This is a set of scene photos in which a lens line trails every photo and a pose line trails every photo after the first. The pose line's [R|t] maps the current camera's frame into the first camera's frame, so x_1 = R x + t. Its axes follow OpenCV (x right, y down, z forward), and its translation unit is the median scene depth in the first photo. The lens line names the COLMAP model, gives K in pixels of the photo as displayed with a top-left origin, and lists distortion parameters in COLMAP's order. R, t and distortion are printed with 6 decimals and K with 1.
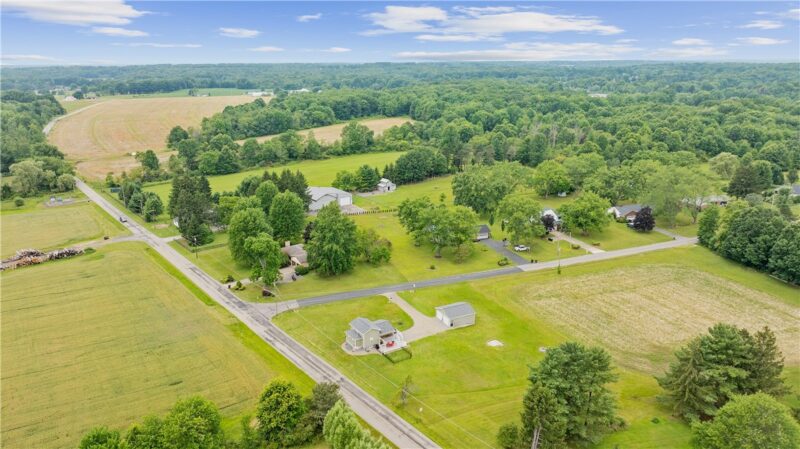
lens RADIAL K [[563.7, 0, 400.0], [0, 563.7, 224.5], [0, 0, 1]] dist [-0.049255, 0.060228]
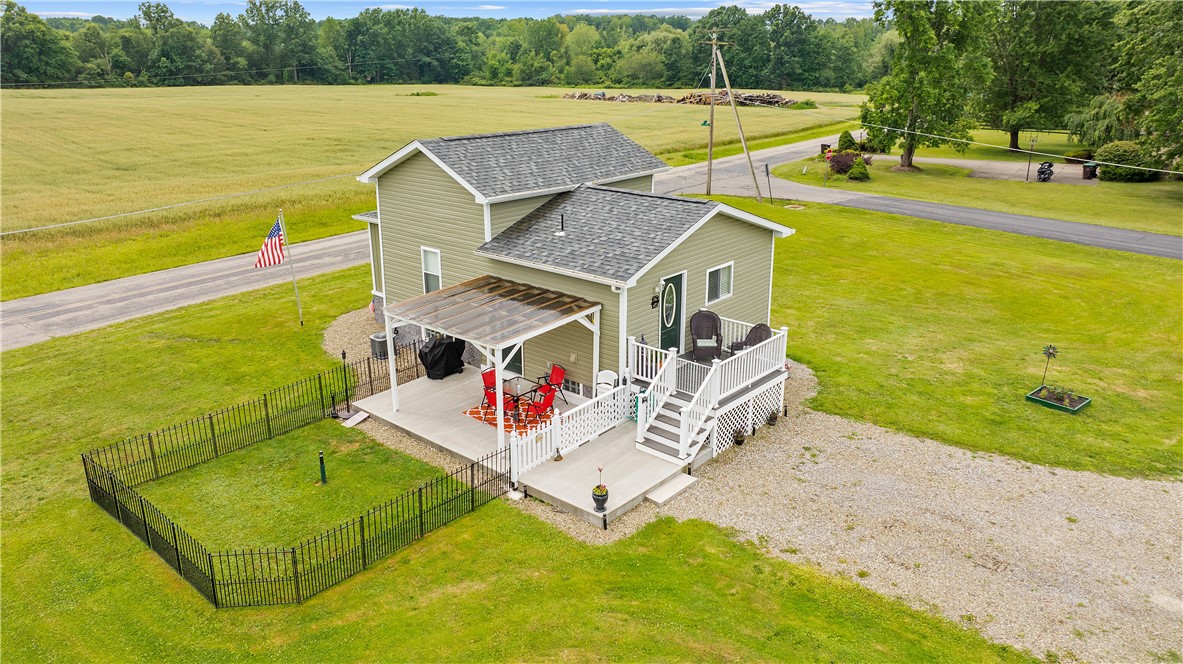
lens RADIAL K [[833.6, 0, 591.5], [0, 833.6, 332.0], [0, 0, 1]] dist [-0.049255, 0.060228]
pose [[0.297136, 0.312894, -0.902113, 0.092557], [-0.274325, 0.932927, 0.233225, 0.155807], [0.914580, 0.178172, 0.363041, 0.884830]]
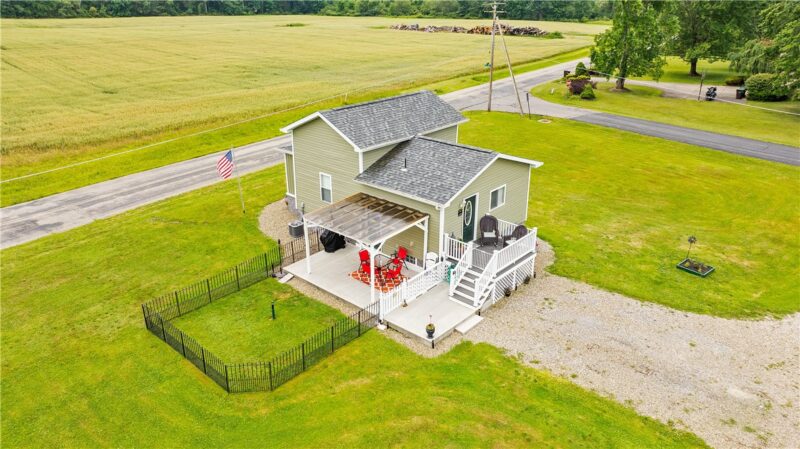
lens RADIAL K [[563.7, 0, 400.0], [0, 563.7, 224.5], [0, 0, 1]] dist [-0.049255, 0.060228]
pose [[0.285699, 0.382011, -0.878888, 0.105135], [-0.276129, 0.911033, 0.306222, 0.141267], [0.917676, 0.155199, 0.365766, 0.871726]]
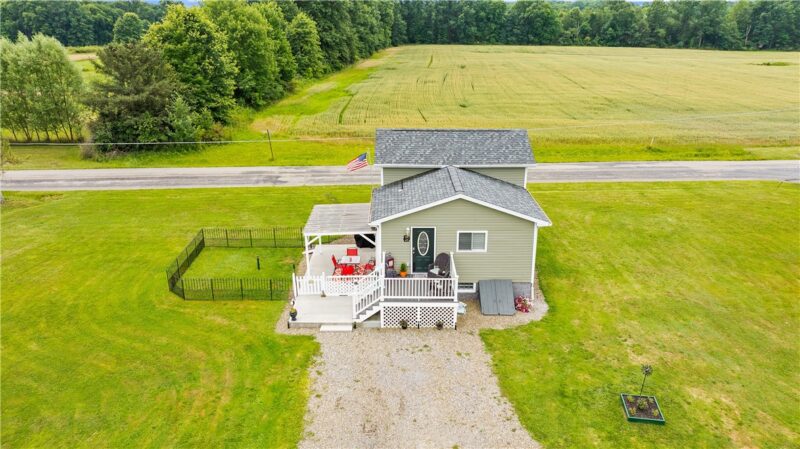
lens RADIAL K [[563.7, 0, 400.0], [0, 563.7, 224.5], [0, 0, 1]] dist [-0.049255, 0.060228]
pose [[-0.526703, 0.300615, -0.795119, 0.101333], [-0.242255, 0.843506, 0.479384, 0.104555], [0.814798, 0.445115, -0.371451, 0.987457]]
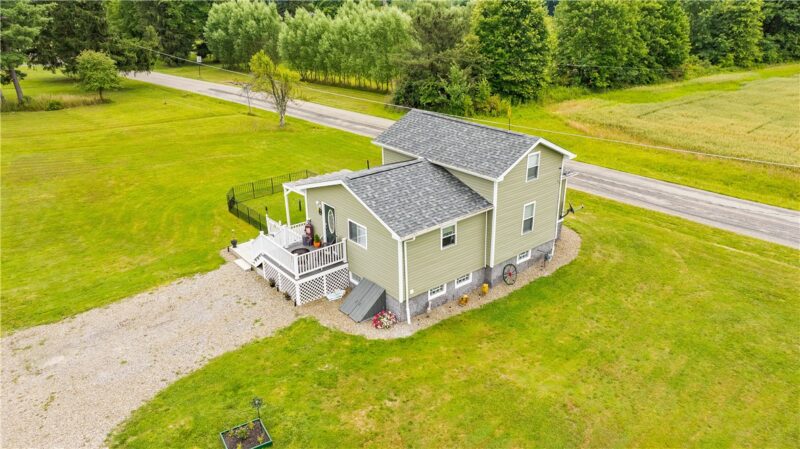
lens RADIAL K [[563.7, 0, 400.0], [0, 563.7, 224.5], [0, 0, 1]] dist [-0.049255, 0.060228]
pose [[-0.989892, 0.062521, -0.127299, -0.016633], [-0.032434, 0.774003, 0.632350, 0.083708], [0.138064, 0.630087, -0.764152, 1.056723]]
